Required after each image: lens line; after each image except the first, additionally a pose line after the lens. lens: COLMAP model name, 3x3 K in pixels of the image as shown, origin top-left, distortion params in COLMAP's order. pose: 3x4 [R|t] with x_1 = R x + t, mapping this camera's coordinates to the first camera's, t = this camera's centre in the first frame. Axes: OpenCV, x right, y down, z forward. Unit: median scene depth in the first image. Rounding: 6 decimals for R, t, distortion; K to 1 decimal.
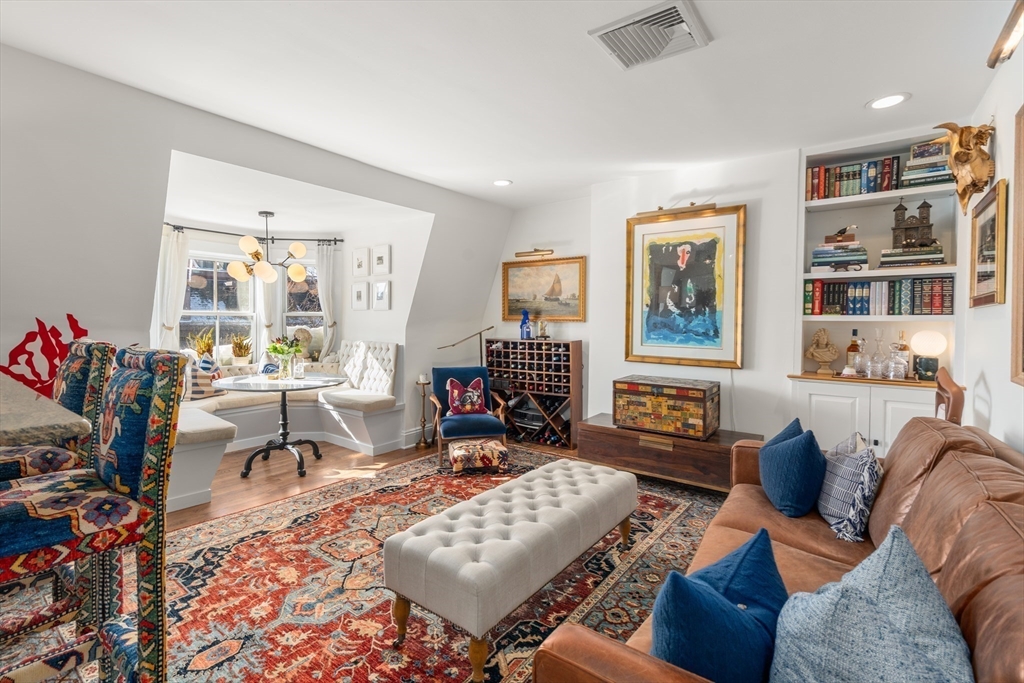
lens RADIAL K [[465.2, 0, 497.8], [0, 465.2, 318.6], [0, 0, 1]] dist [0.001001, 0.000123]
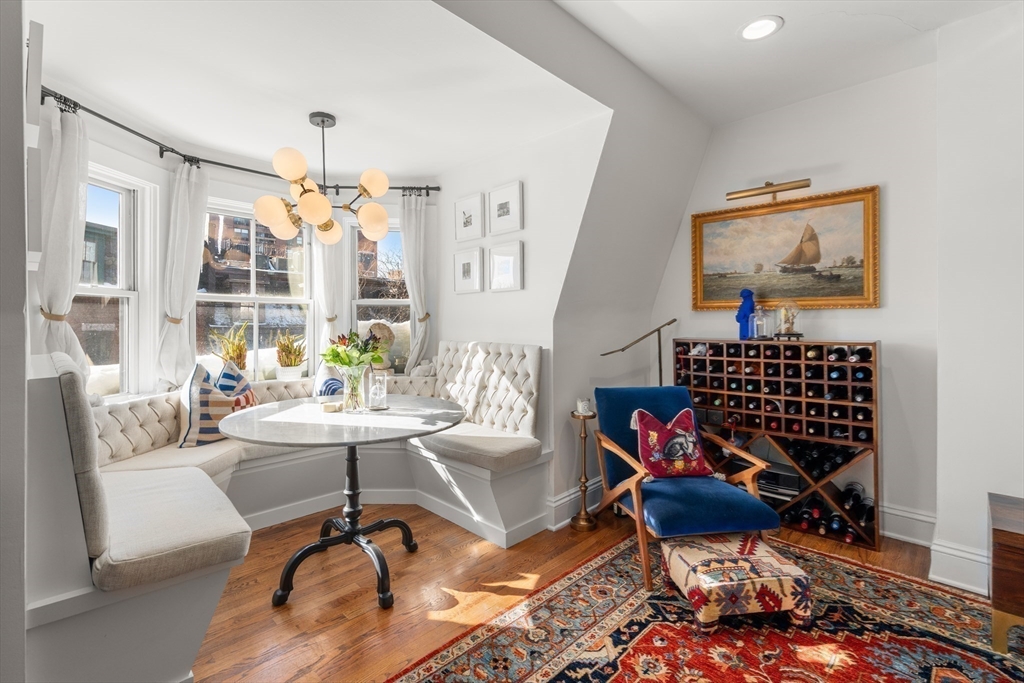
lens RADIAL K [[465.2, 0, 503.2], [0, 465.2, 322.6], [0, 0, 1]] dist [0.001001, 0.000123]
pose [[0.991900, -0.004852, -0.126926, -0.188919], [0.004687, 0.999988, -0.001595, 0.024913], [0.126932, 0.000987, 0.991911, 0.424578]]
